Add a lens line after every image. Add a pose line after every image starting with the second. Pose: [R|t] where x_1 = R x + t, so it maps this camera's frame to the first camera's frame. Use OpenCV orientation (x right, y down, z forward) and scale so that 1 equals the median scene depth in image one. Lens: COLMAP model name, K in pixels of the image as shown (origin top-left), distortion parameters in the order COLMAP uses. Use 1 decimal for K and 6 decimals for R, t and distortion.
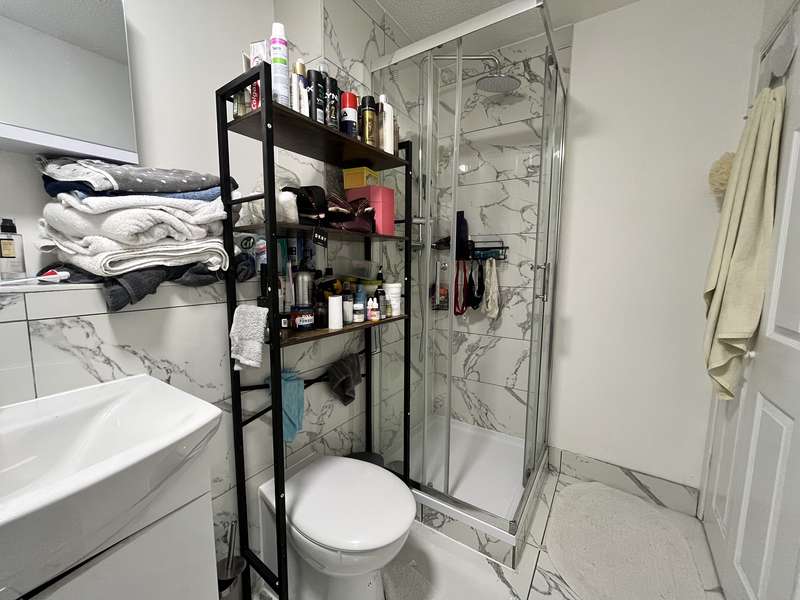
lens RADIAL K [[322.3, 0, 399.4], [0, 322.3, 300.4], [0, 0, 1]] dist [-0.002974, 0.000013]
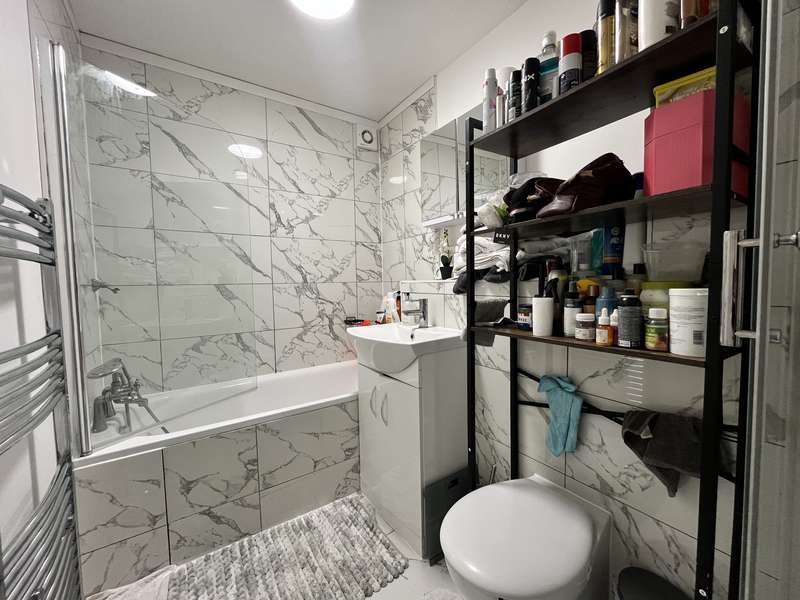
lens RADIAL K [[322.3, 0, 398.5], [0, 322.3, 300.0], [0, 0, 1]] dist [-0.002974, 0.000013]
pose [[-0.357531, 0.047623, -0.932686, 0.755127], [-0.093721, 0.991828, 0.086569, -0.046240], [0.929187, 0.118363, -0.350145, 0.972120]]
